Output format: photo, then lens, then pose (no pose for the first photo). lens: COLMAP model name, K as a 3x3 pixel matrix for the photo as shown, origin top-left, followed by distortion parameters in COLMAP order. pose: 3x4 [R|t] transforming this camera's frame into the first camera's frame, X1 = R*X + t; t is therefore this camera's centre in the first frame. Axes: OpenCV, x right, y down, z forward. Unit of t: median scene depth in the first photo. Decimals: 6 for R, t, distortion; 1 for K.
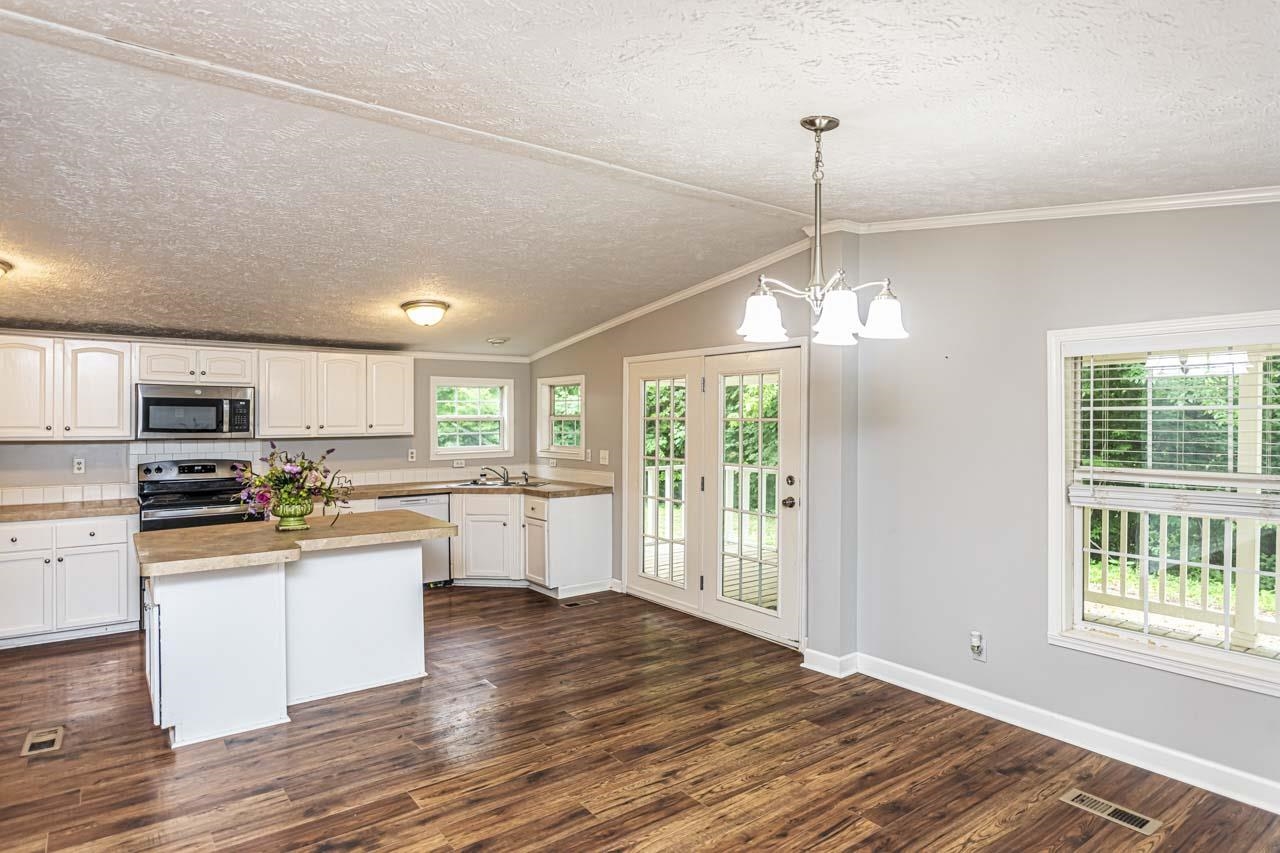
lens RADIAL K [[683.6, 0, 677.0], [0, 683.6, 413.1], [0, 0, 1]] dist [0.001460, -0.000318]
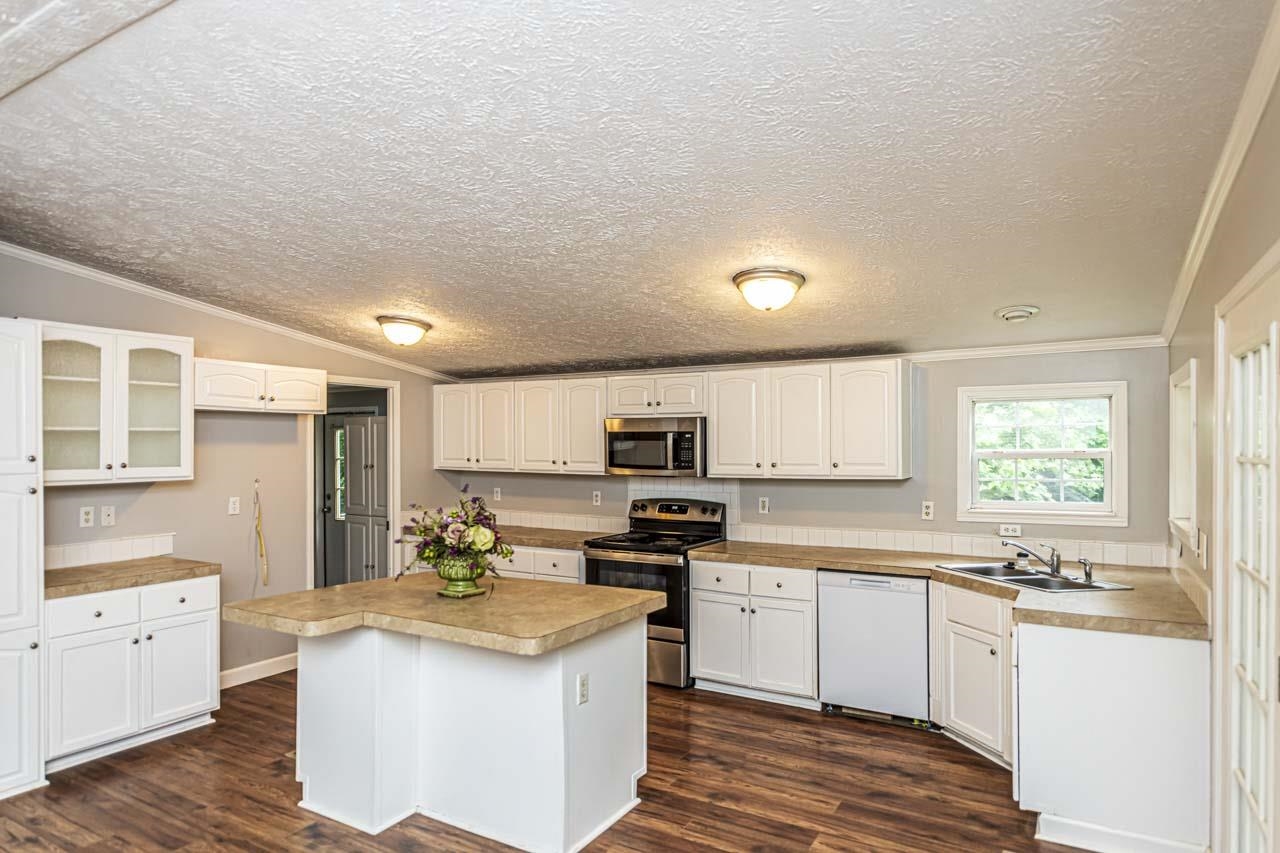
lens RADIAL K [[764.1, 0, 665.7], [0, 764.1, 446.3], [0, 0, 1]] dist [0.001672, 0.000800]
pose [[0.361212, -0.003754, -0.932476, 0.358186], [0.008877, 0.999960, -0.000587, -0.001982], [0.932442, -0.008066, 0.361231, 0.901191]]
